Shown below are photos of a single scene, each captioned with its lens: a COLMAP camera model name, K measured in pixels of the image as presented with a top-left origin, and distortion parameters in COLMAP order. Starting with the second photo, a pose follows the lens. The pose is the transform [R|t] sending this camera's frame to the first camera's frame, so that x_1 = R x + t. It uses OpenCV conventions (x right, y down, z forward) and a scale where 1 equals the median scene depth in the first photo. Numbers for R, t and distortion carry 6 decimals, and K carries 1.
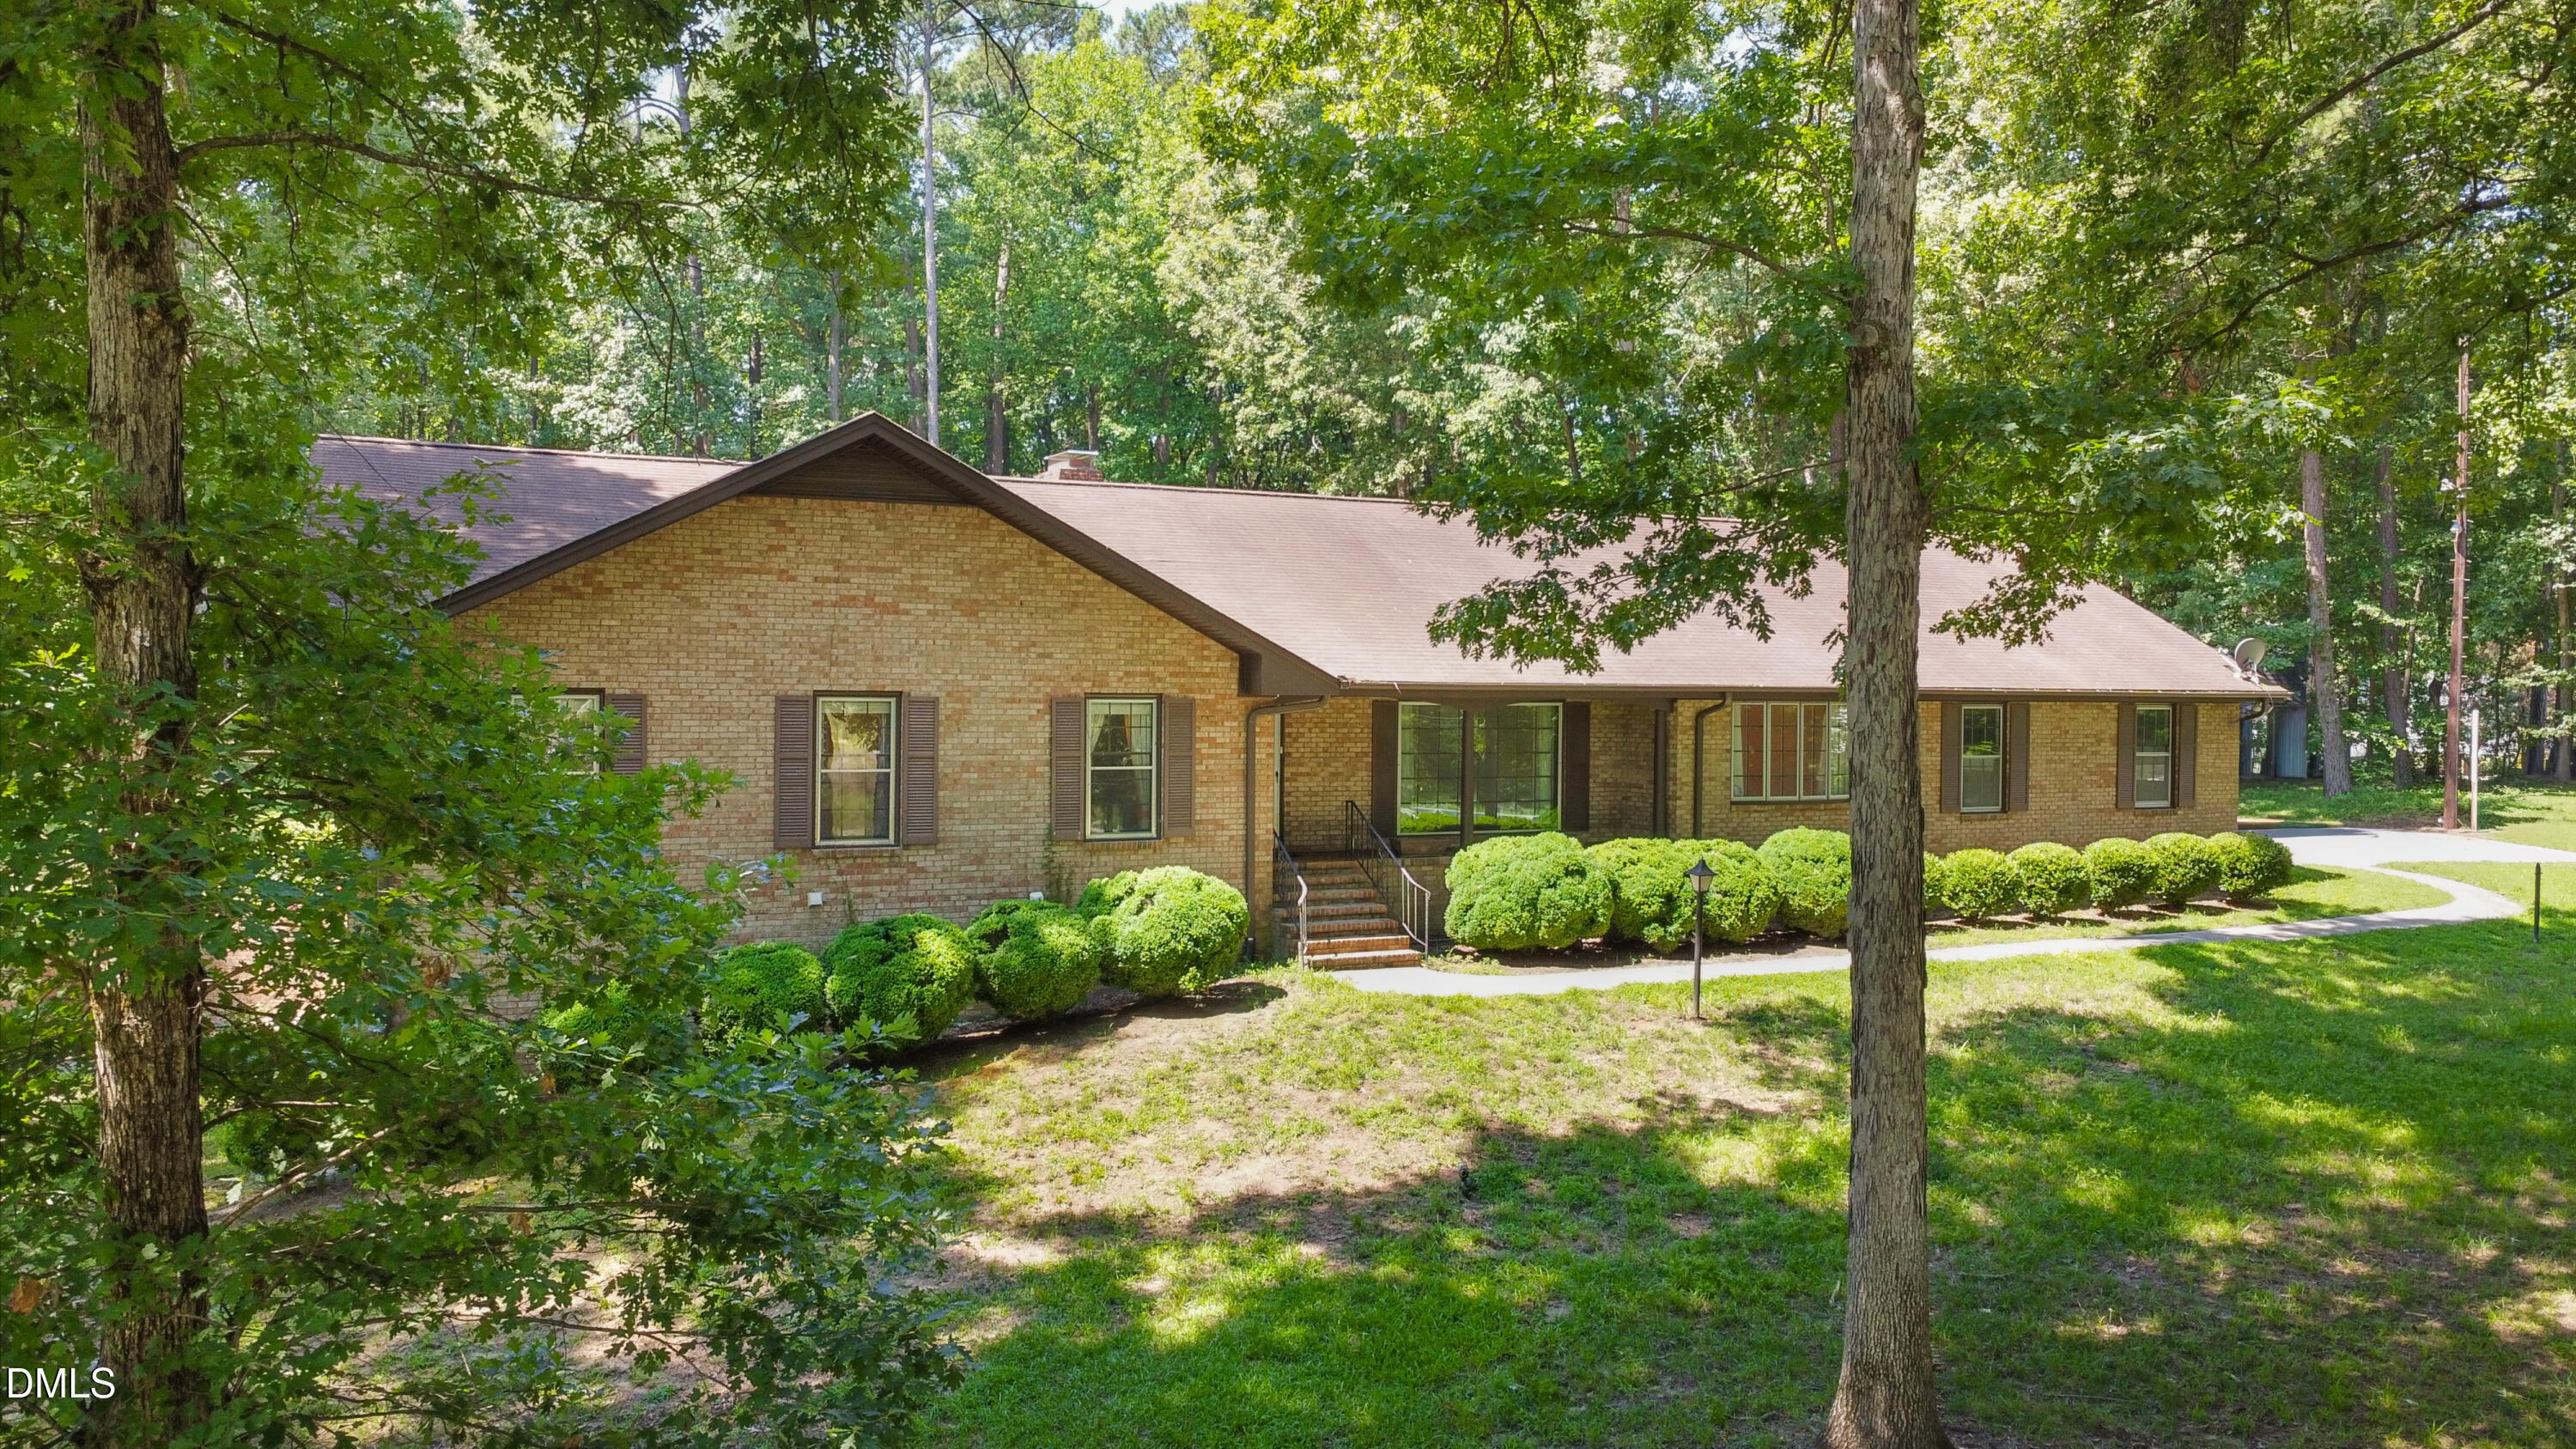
lens RADIAL K [[1913.3, 0, 1288.0], [0, 1913.3, 724.5], [0, 0, 1]] dist [-0.002728, -0.001622]
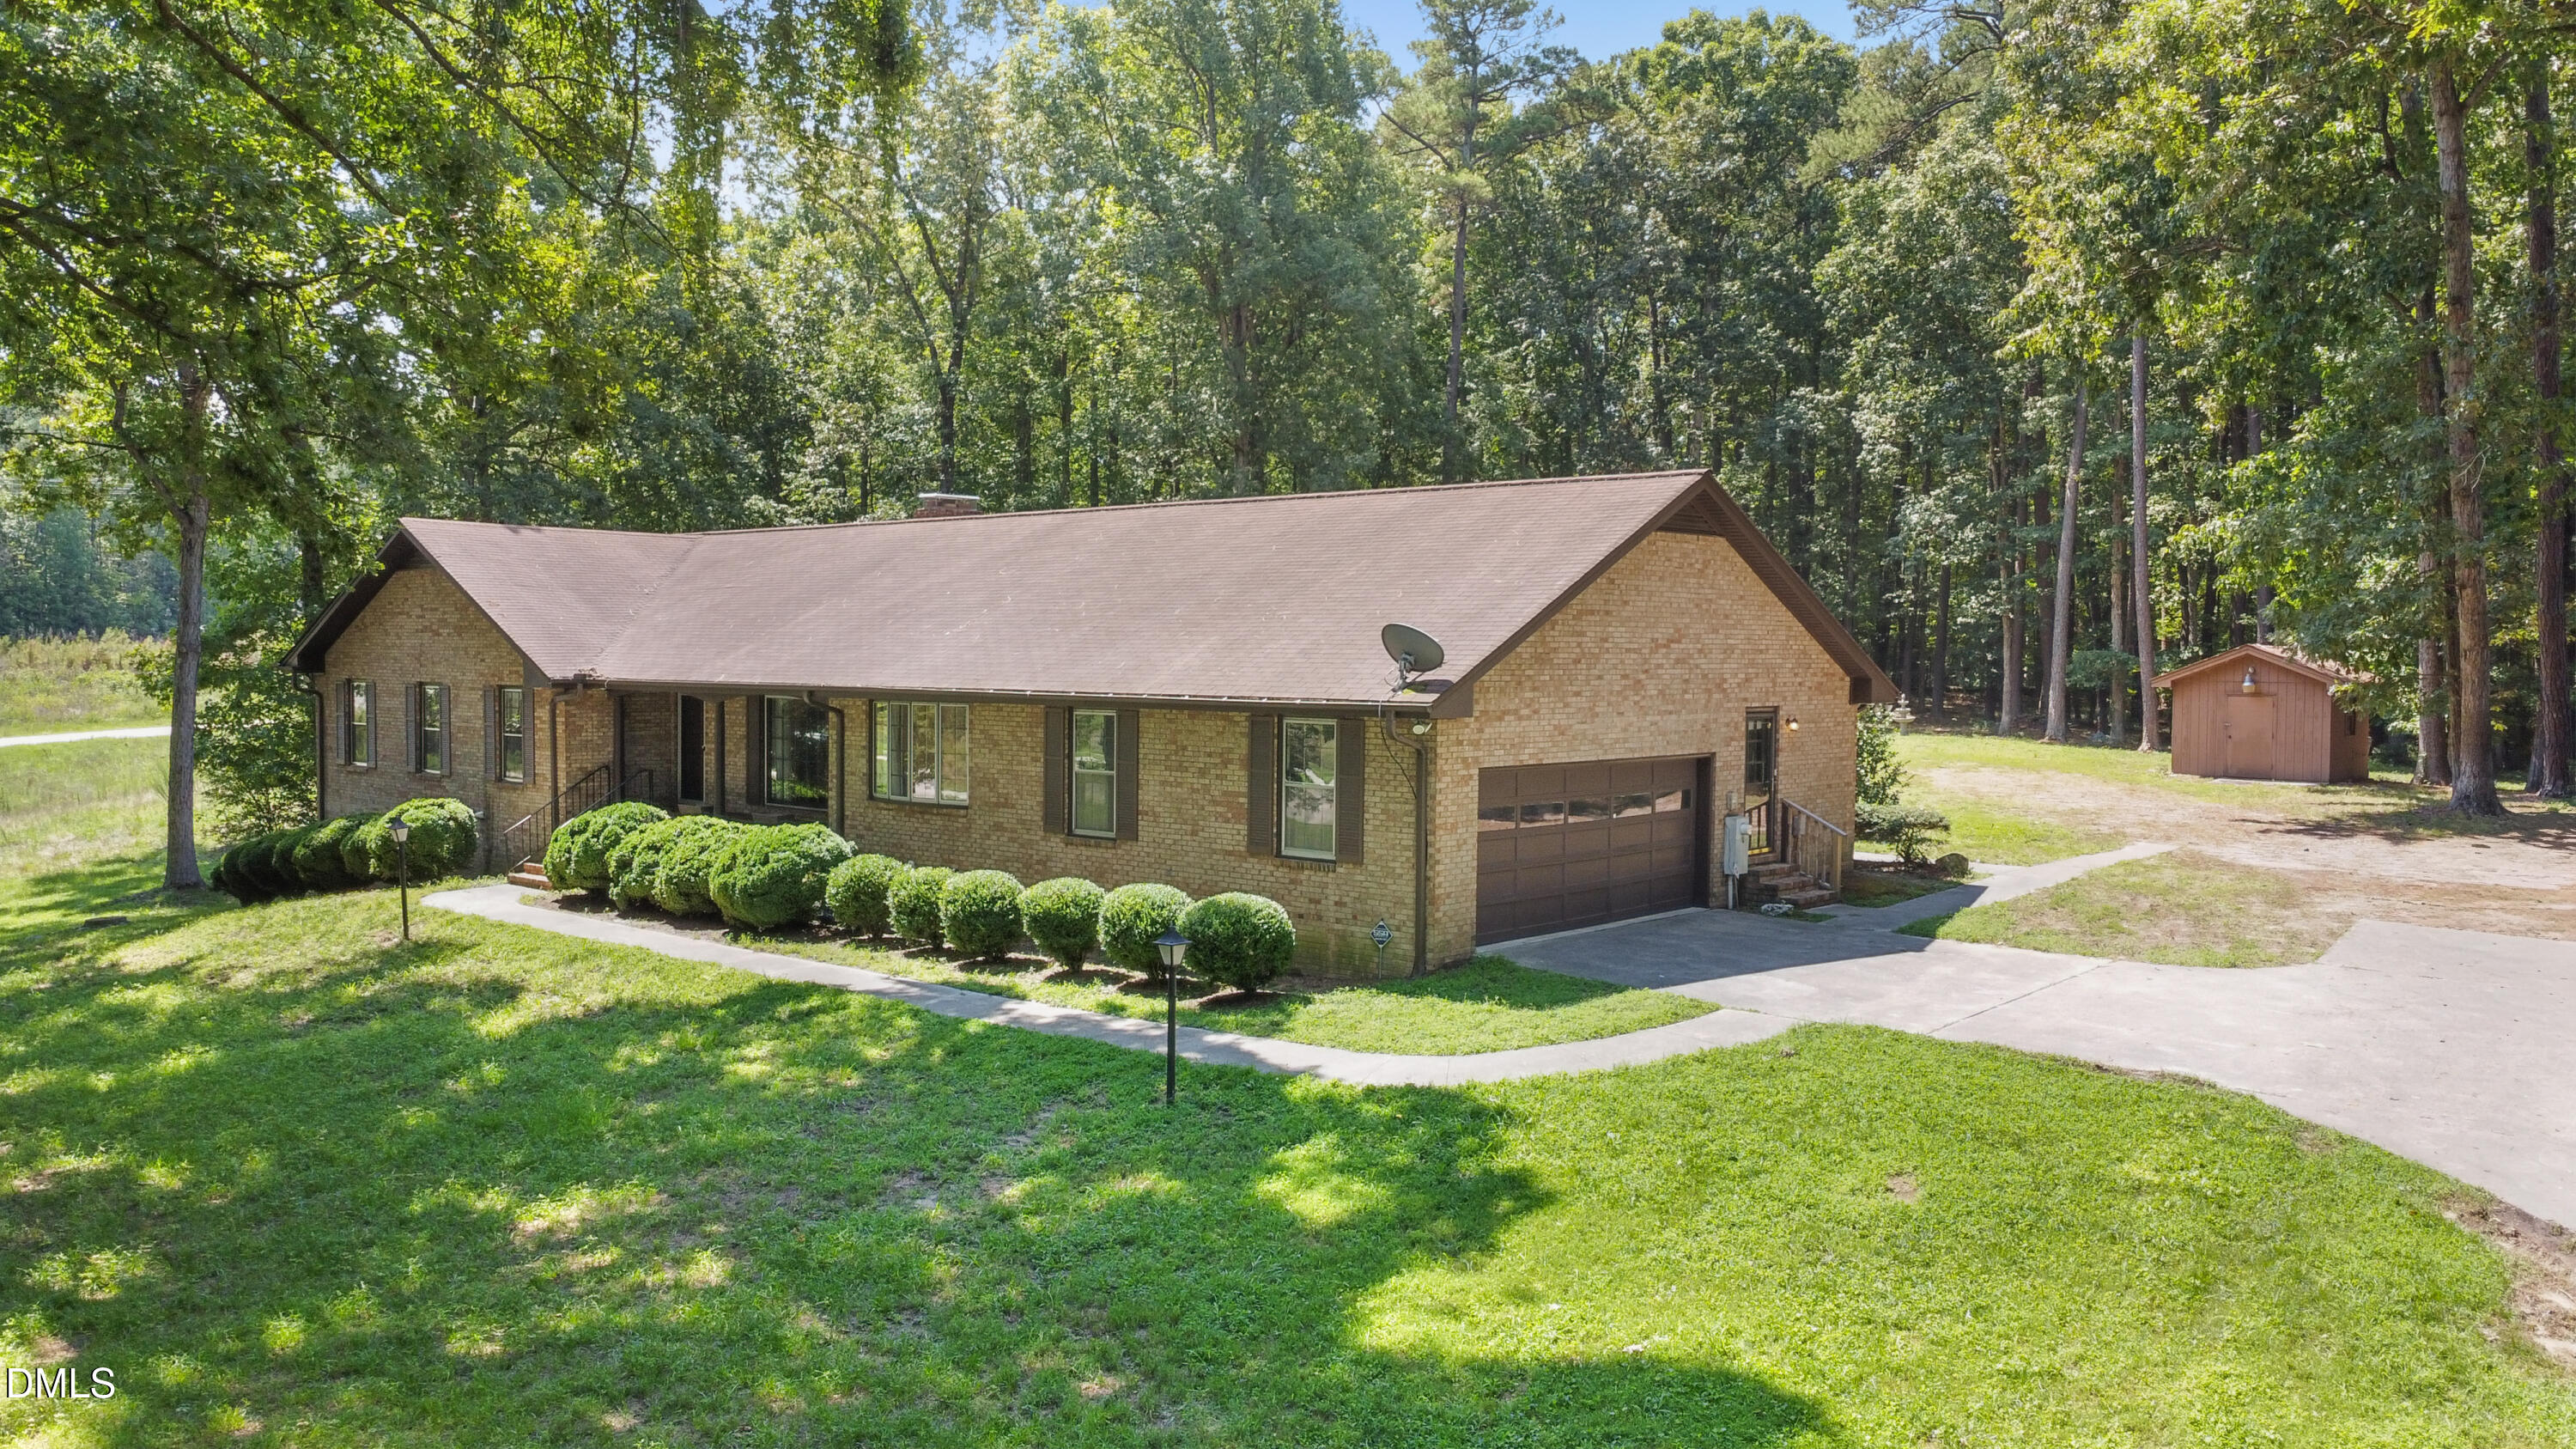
lens RADIAL K [[1913.3, 0, 1288.0], [0, 1913.3, 724.5], [0, 0, 1]] dist [-0.002728, -0.001622]
pose [[0.315763, 0.028982, -0.948395, 1.514961], [-0.019596, 0.999519, 0.024020, -0.032655], [0.948636, 0.011000, 0.316179, 1.038927]]
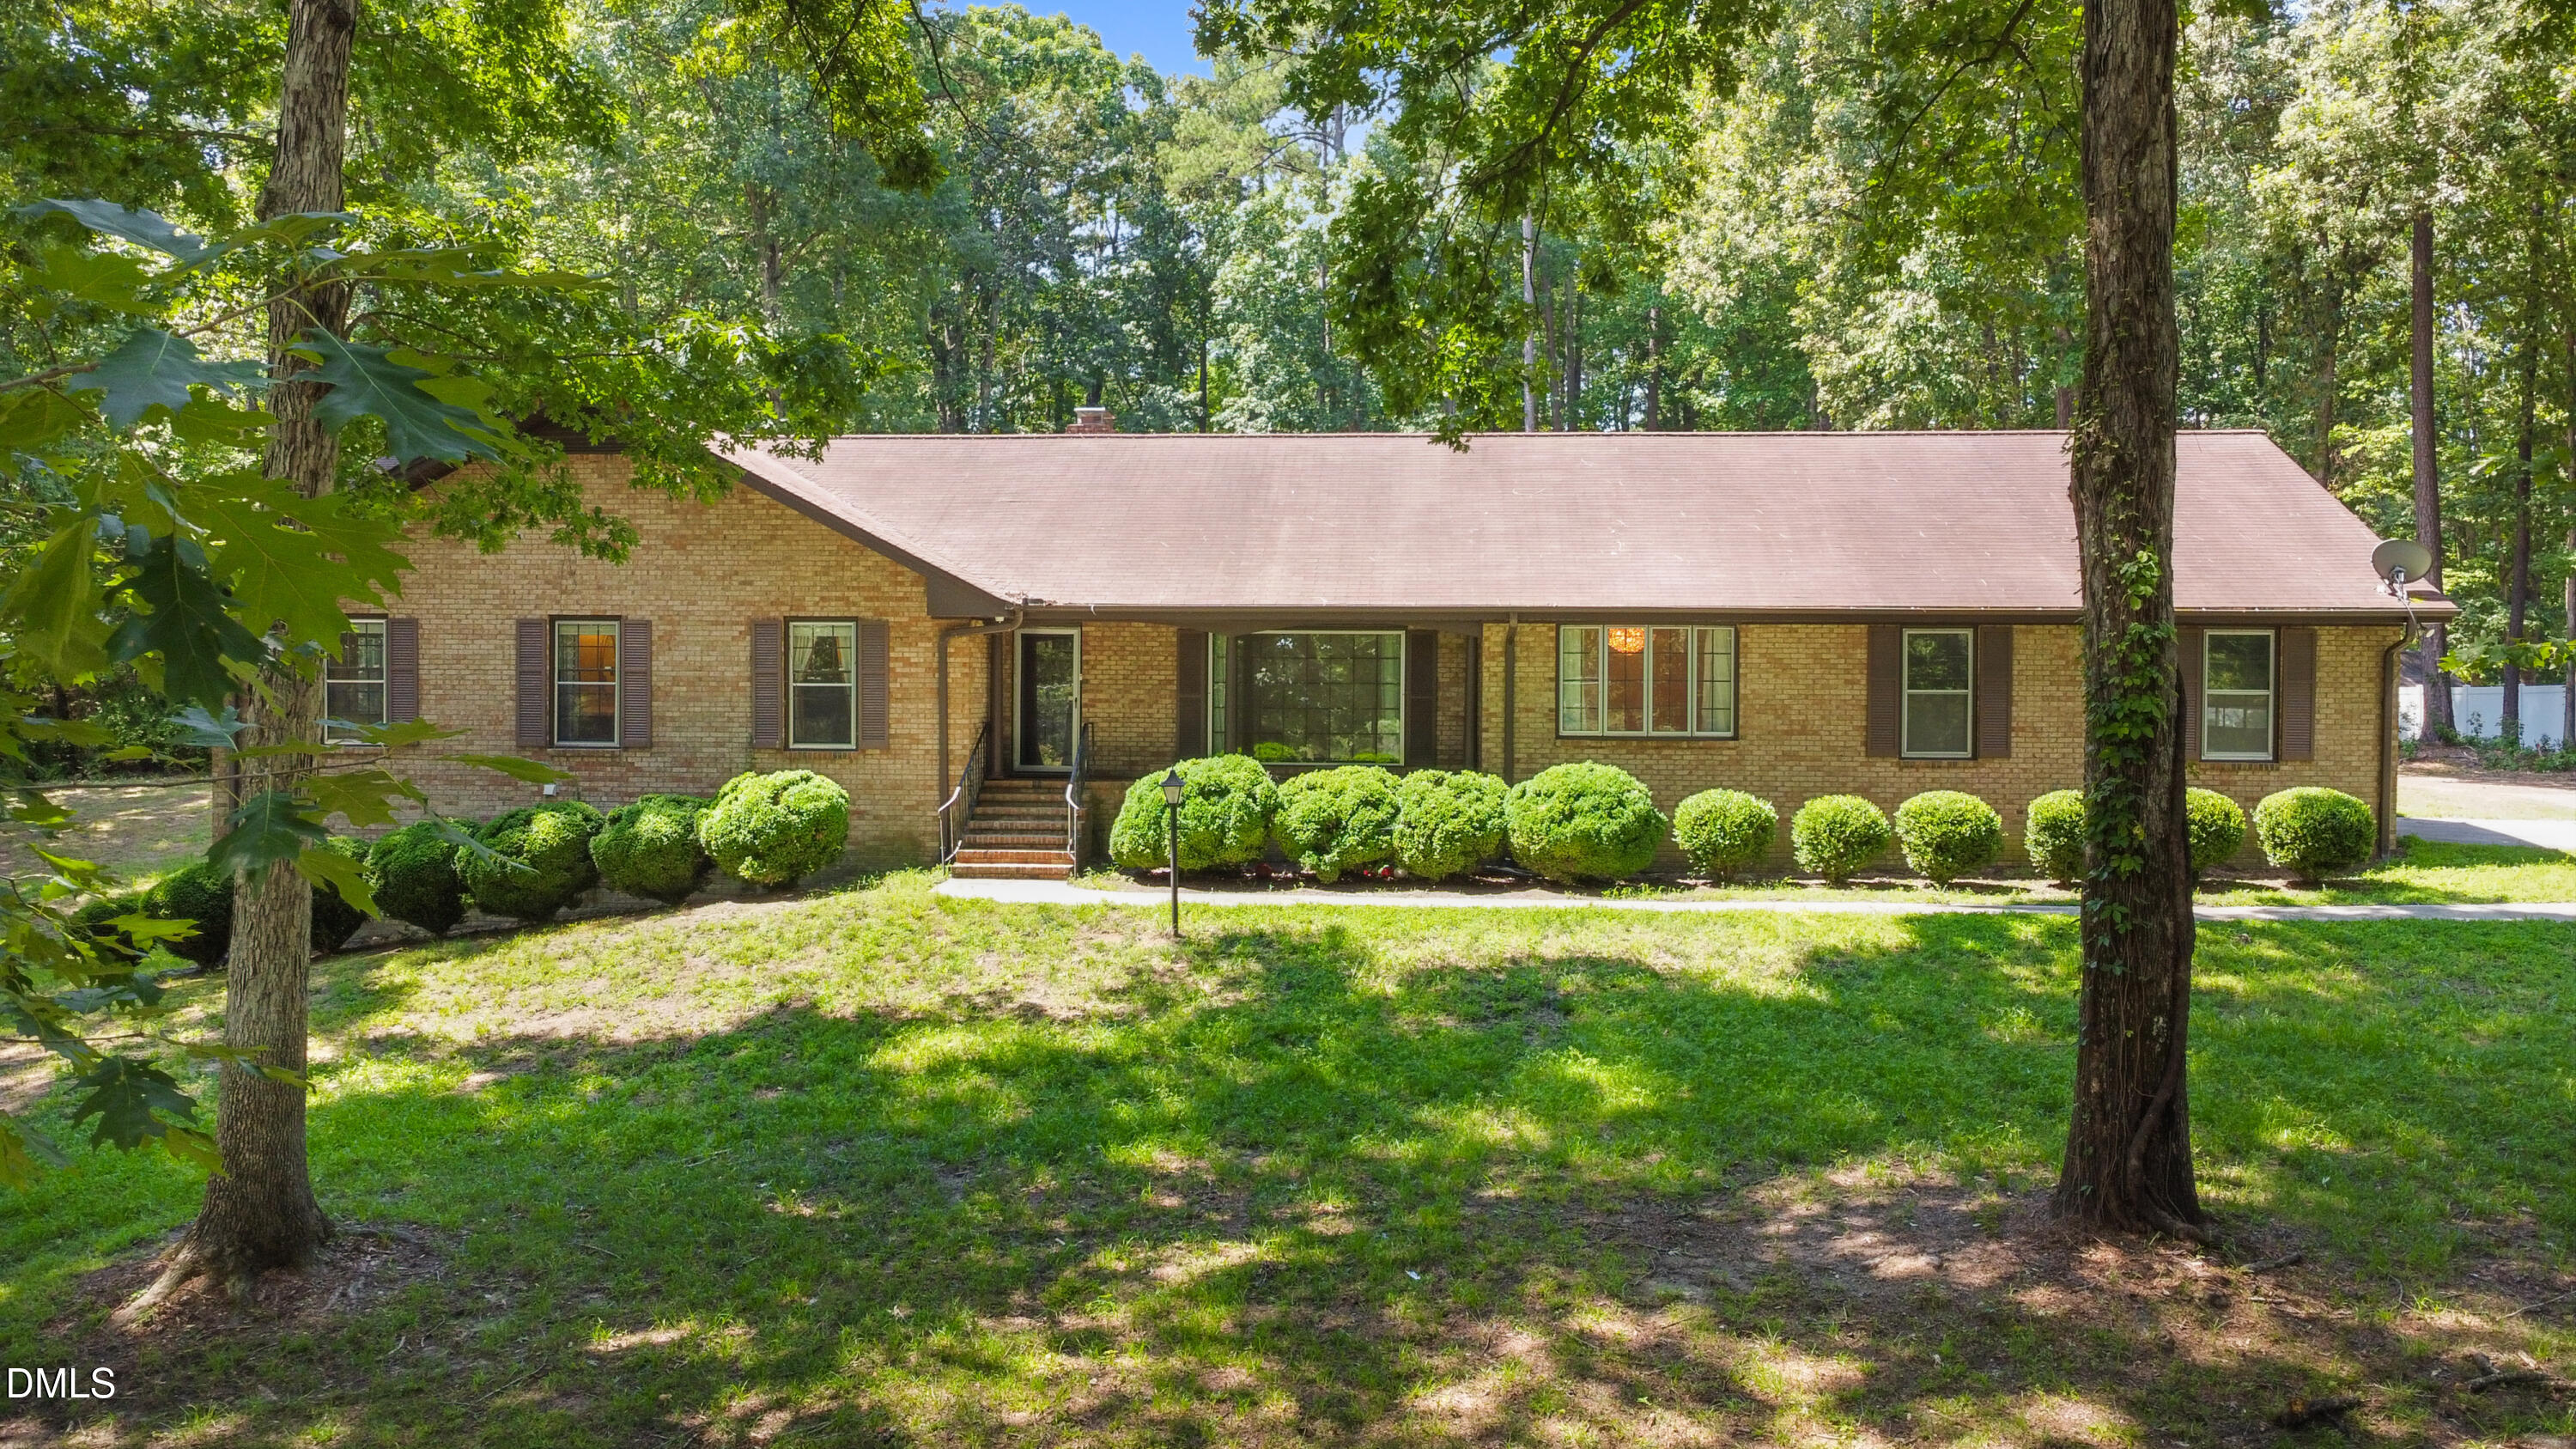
lens RADIAL K [[1913.3, 0, 1288.0], [0, 1913.3, 724.5], [0, 0, 1]] dist [-0.002728, -0.001622]
pose [[0.868010, 0.005655, -0.496514, 0.679543], [-0.007832, 0.999967, -0.002302, 0.045277], [0.496484, 0.005887, 0.868026, 0.176383]]
